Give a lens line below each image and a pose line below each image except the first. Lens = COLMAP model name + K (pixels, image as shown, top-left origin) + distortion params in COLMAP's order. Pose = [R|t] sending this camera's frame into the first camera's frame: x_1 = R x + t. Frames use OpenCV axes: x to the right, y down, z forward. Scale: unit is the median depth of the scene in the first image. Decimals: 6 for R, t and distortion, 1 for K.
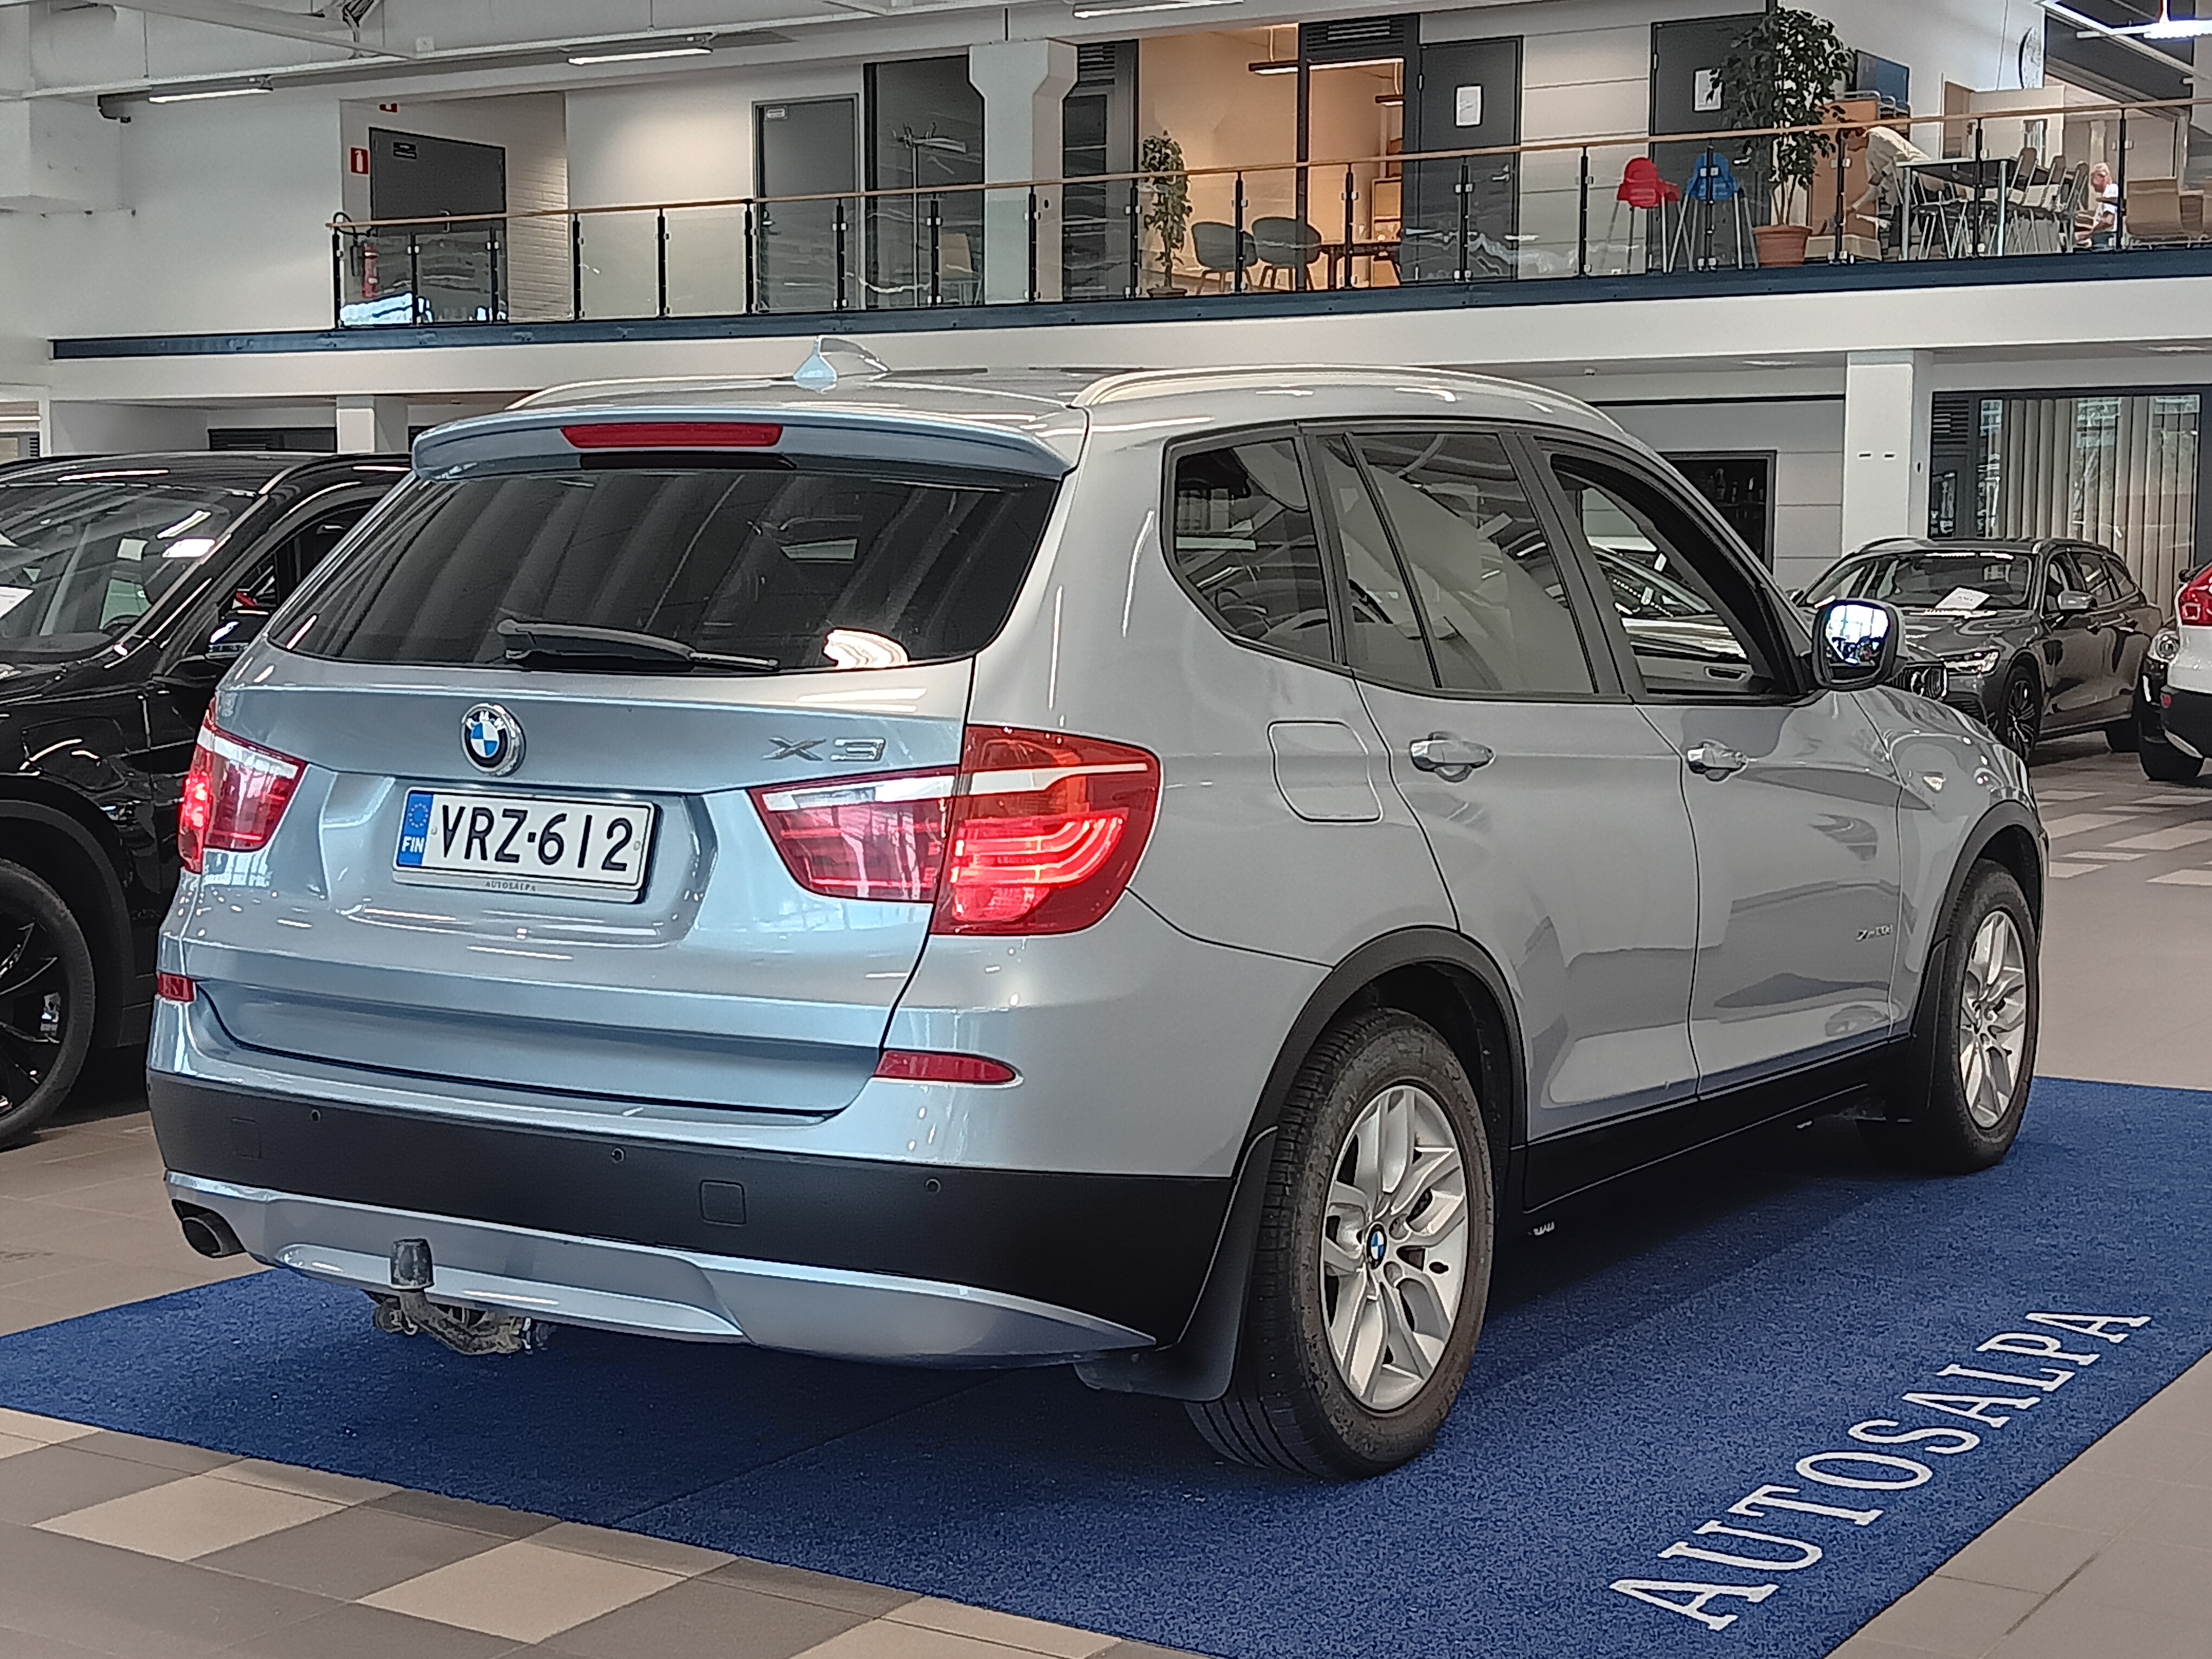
lens RADIAL K [[3350.6, 0, 1092.7], [0, 3350.6, 881.1], [0, 0, 1]] dist [0.092469, -0.072479]
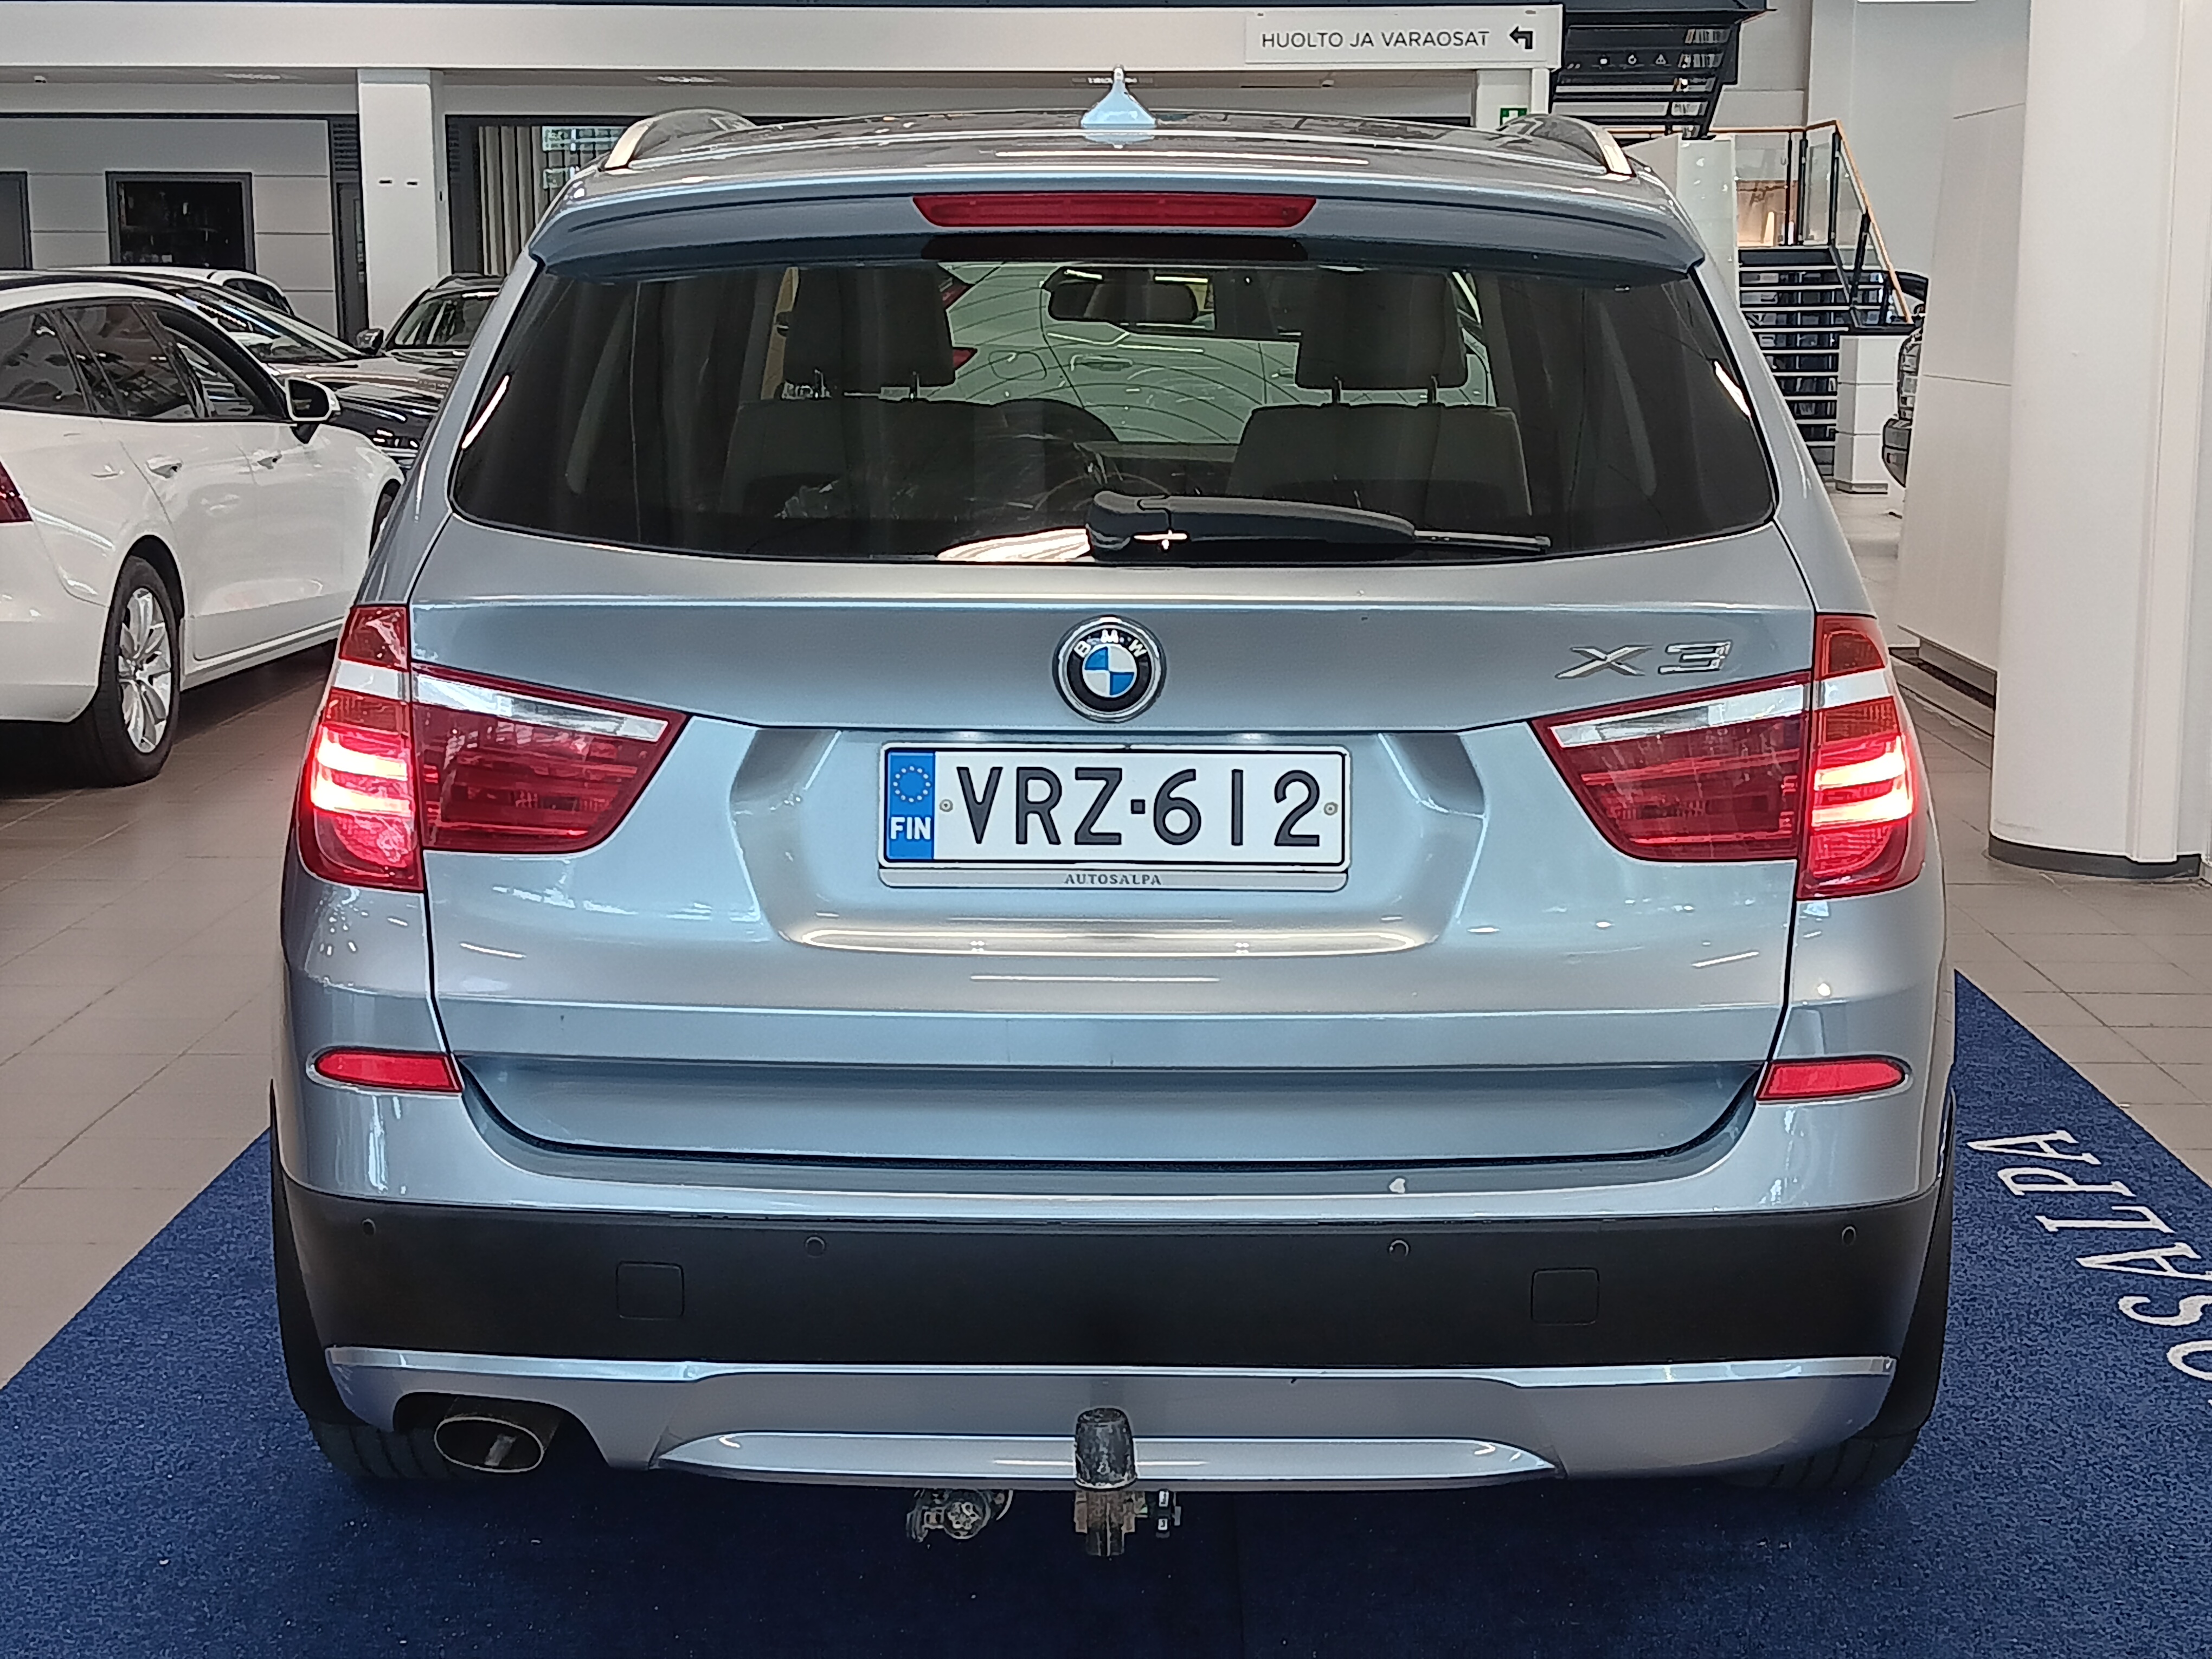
lens RADIAL K [[3350.6, 0, 1092.7], [0, 3350.6, 881.1], [0, 0, 1]] dist [0.092469, -0.072479]
pose [[0.850869, -0.097798, 0.516194, -0.529826], [0.055222, 0.993727, 0.097246, -0.065033], [-0.522467, -0.054238, 0.850933, 0.417964]]
